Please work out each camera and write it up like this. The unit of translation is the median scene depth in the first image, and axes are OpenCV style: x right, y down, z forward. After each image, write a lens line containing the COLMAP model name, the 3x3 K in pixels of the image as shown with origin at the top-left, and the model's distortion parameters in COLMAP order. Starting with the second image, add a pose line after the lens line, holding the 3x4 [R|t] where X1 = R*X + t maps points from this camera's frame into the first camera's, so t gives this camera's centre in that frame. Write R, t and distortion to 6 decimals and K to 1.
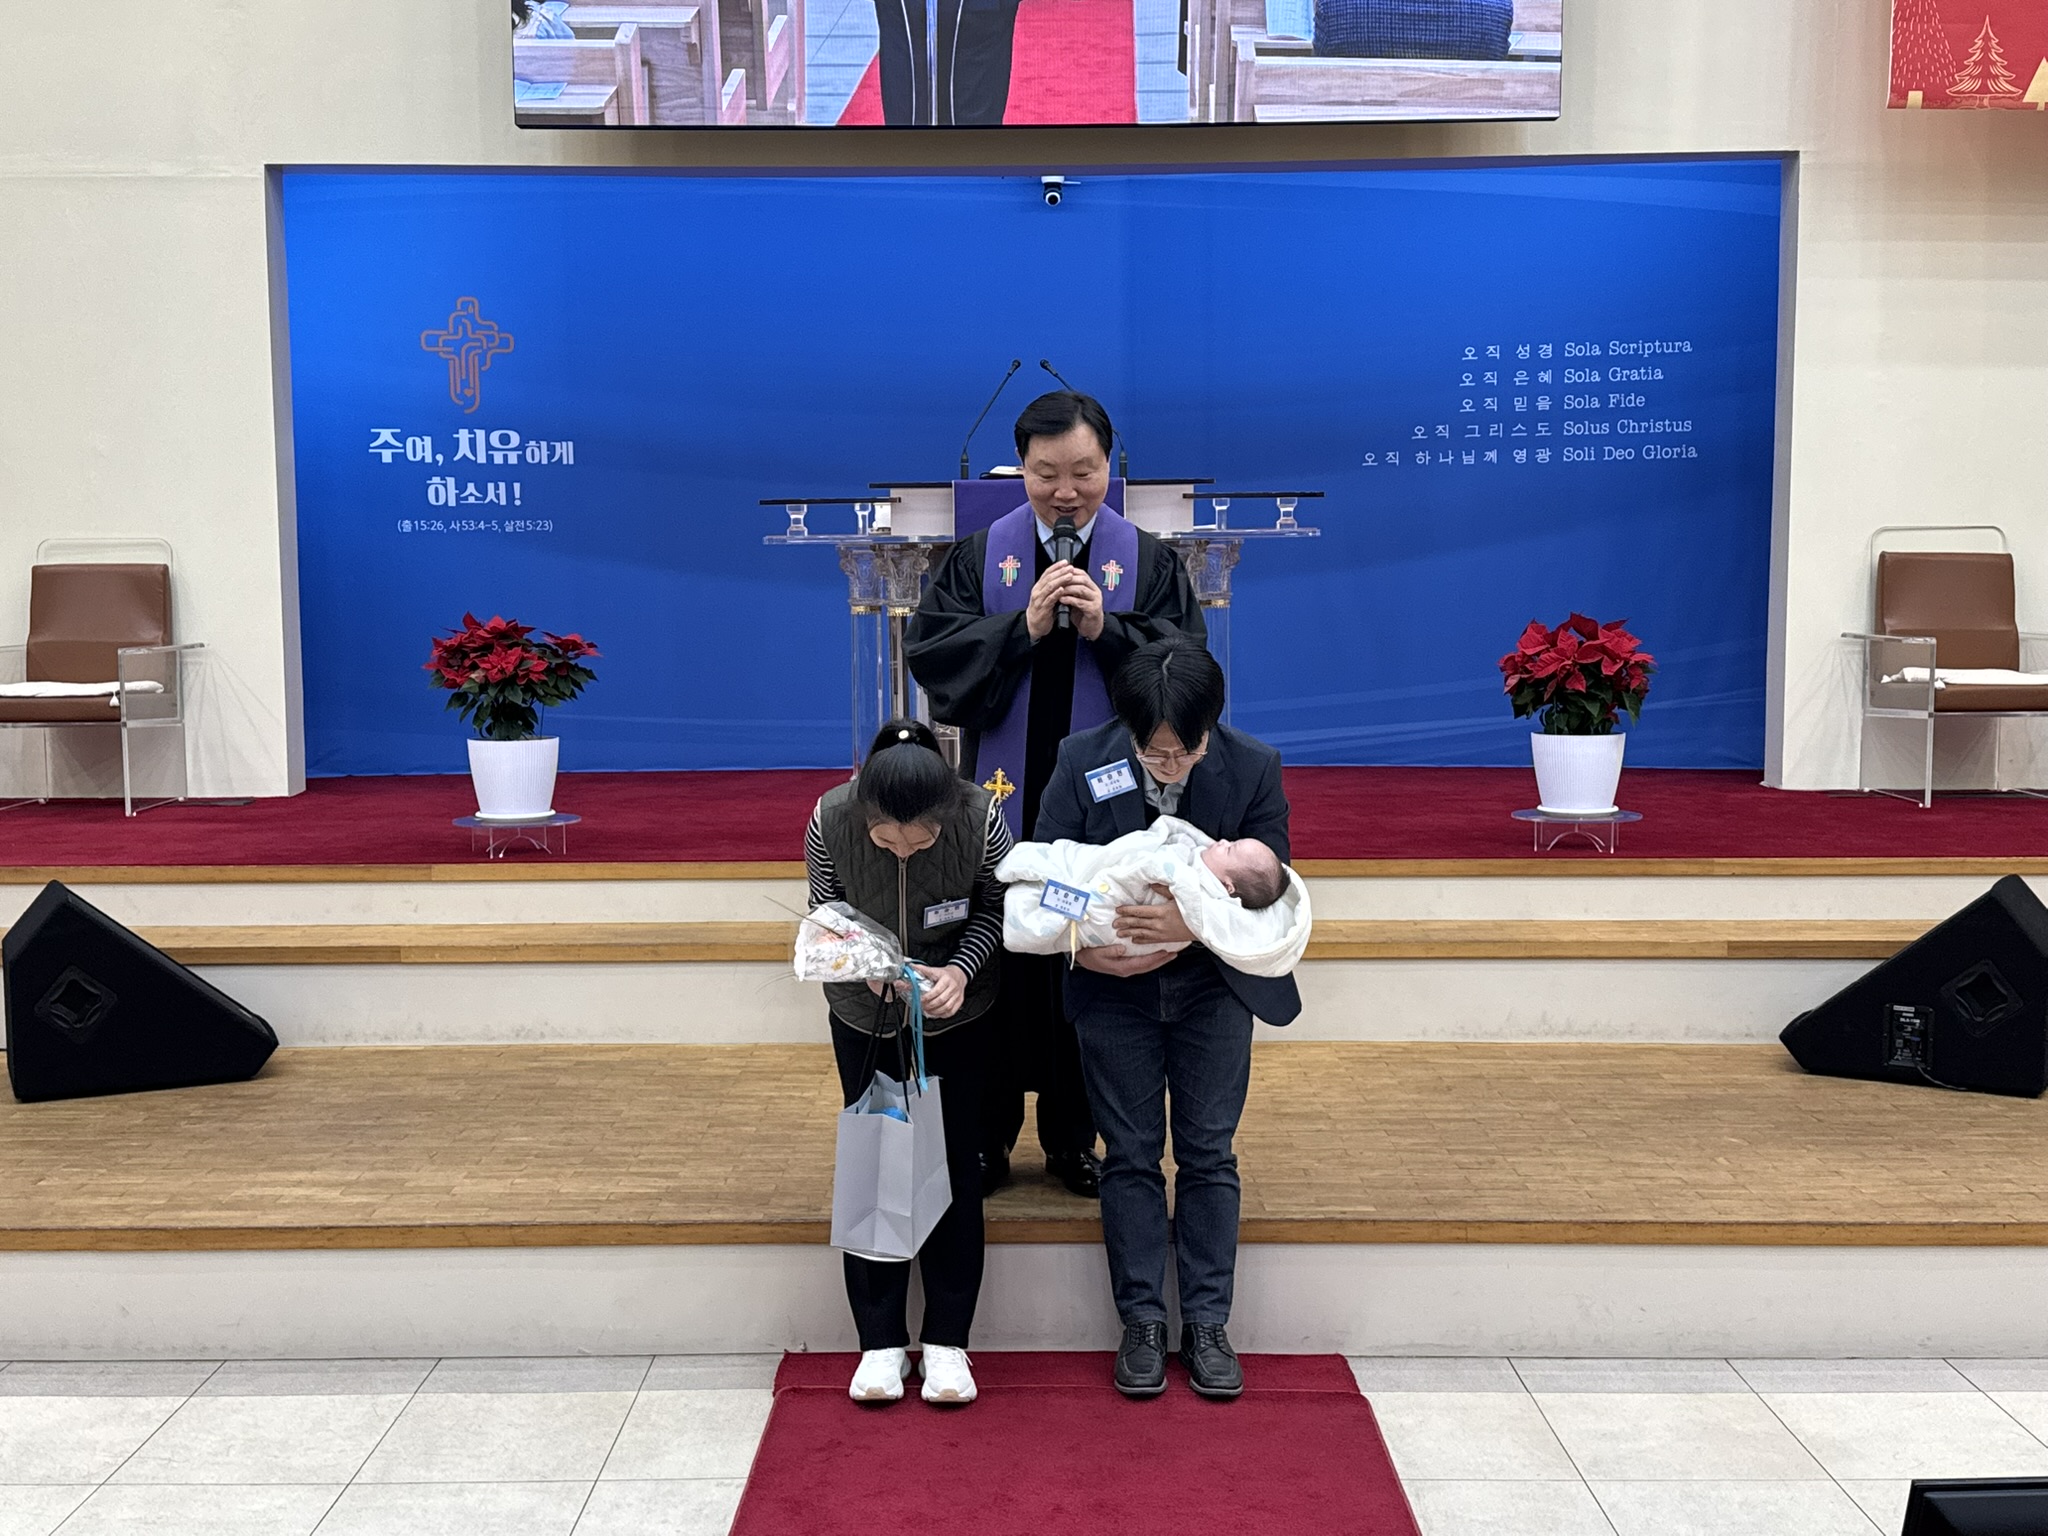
lens RADIAL K [[2383.1, 0, 1007.9], [0, 2383.1, 793.2], [0, 0, 1]] dist [0.099405, 0.000000]
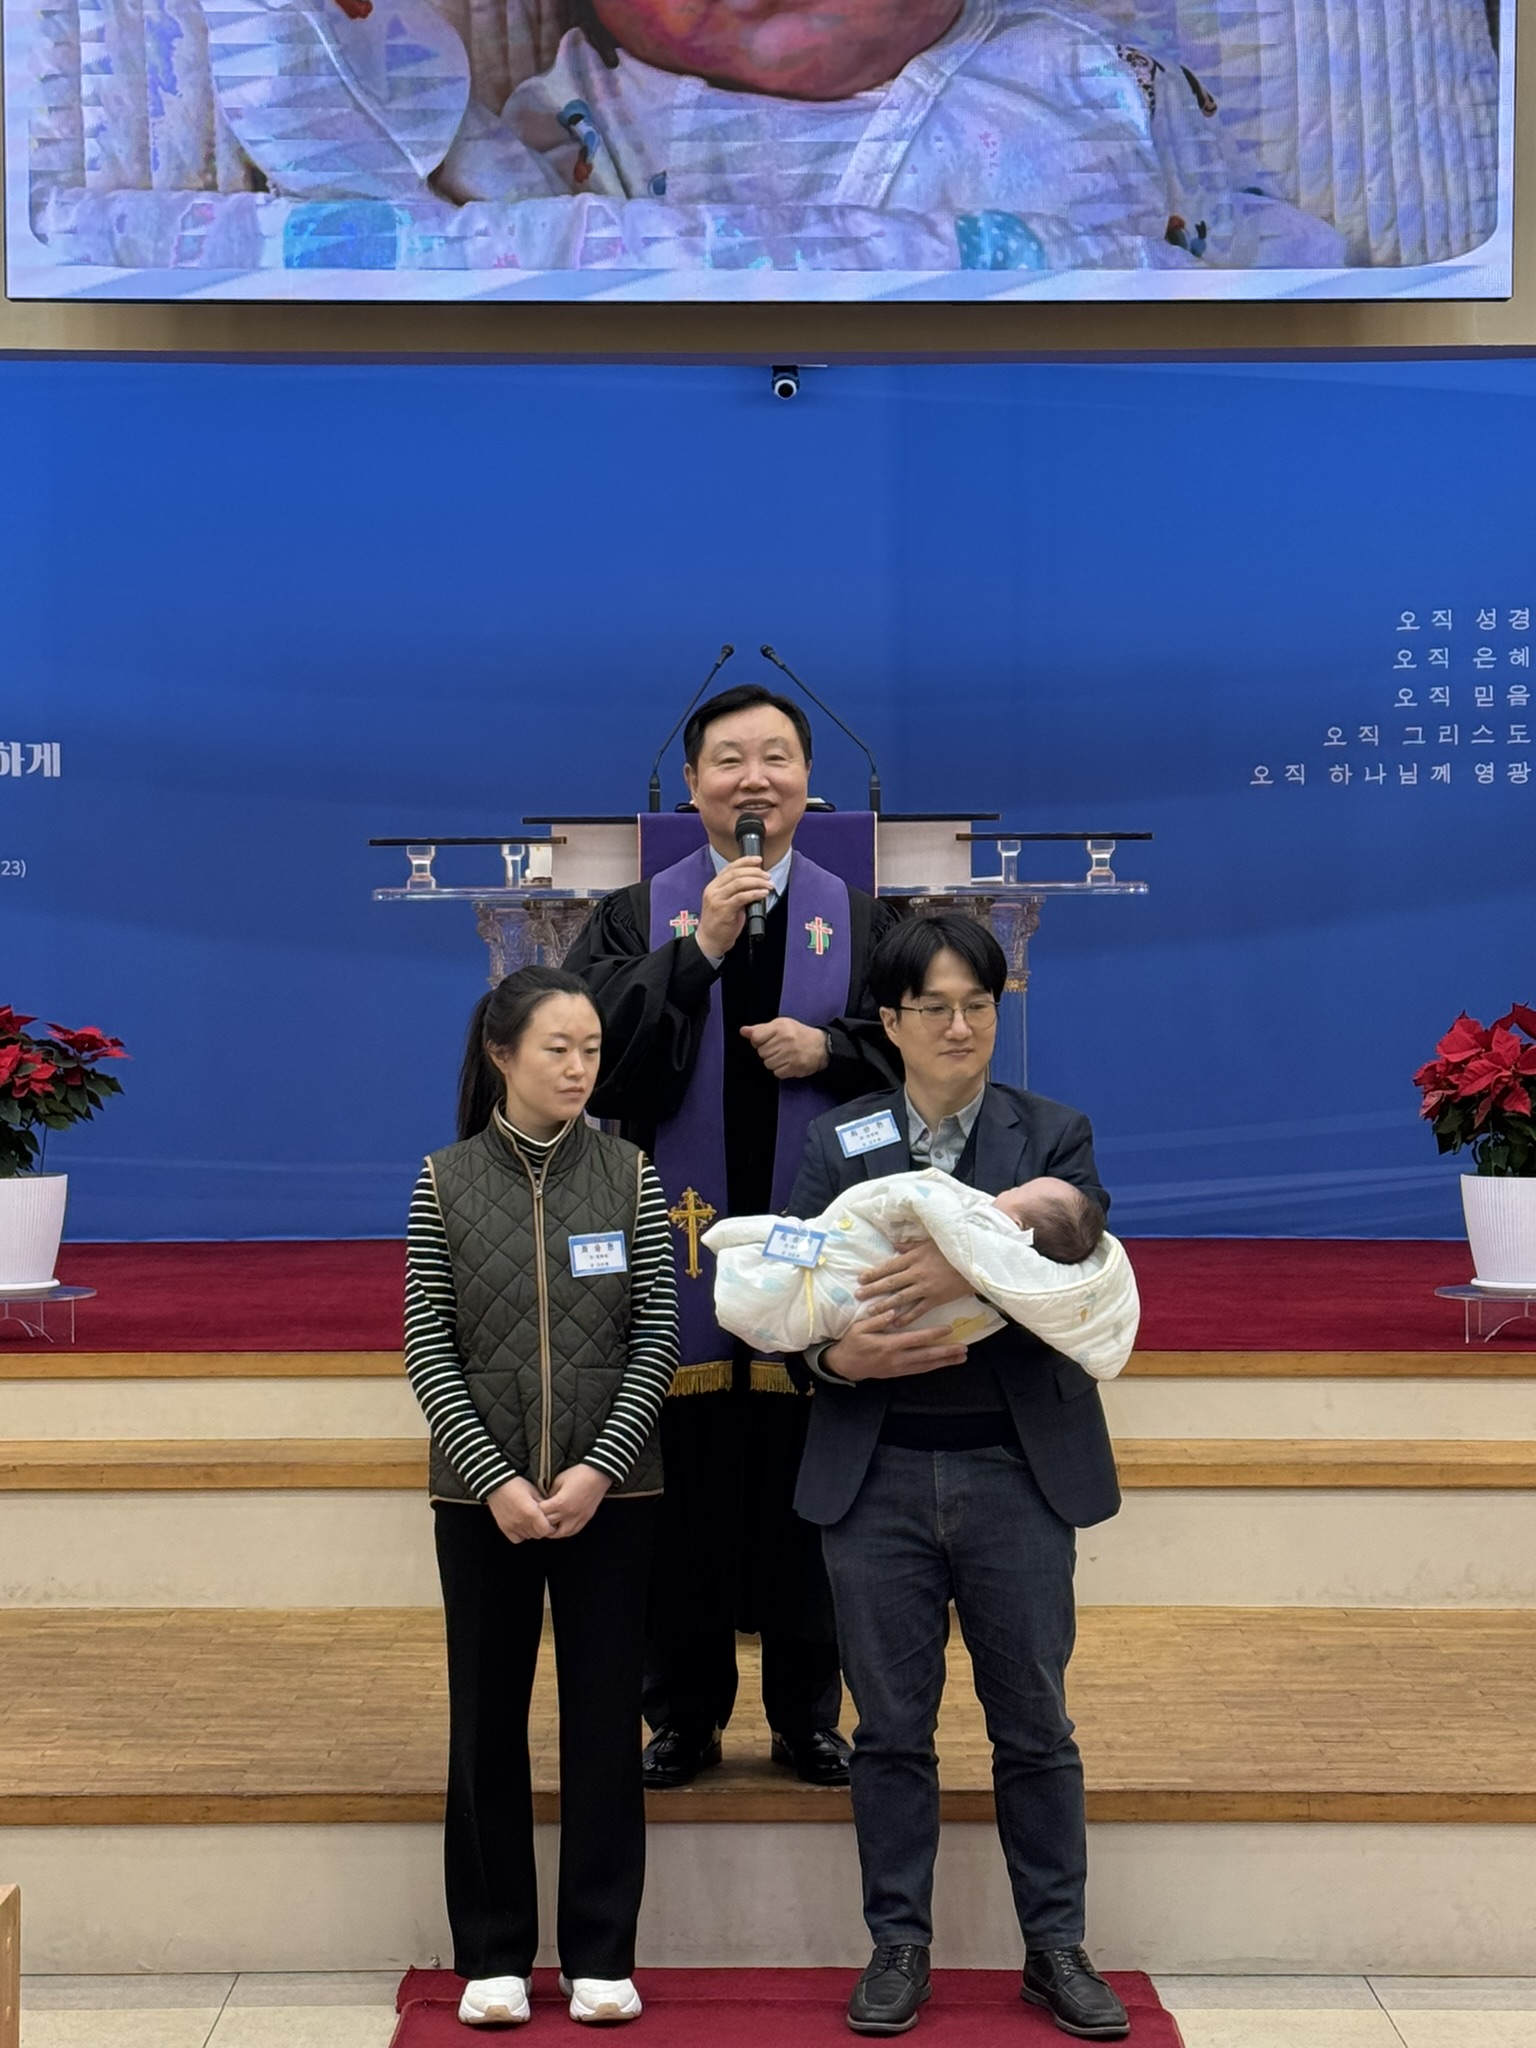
lens RADIAL K [[4167.4, 0, 771.8], [0, 4167.4, 1023.2], [0, 0, 1]] dist [-0.024409, 0.000000]
pose [[0.999906, 0.005190, 0.012684, 0.001709], [-0.004253, 0.997334, -0.072847, 0.021975], [-0.013028, 0.072786, 0.997262, -0.233399]]
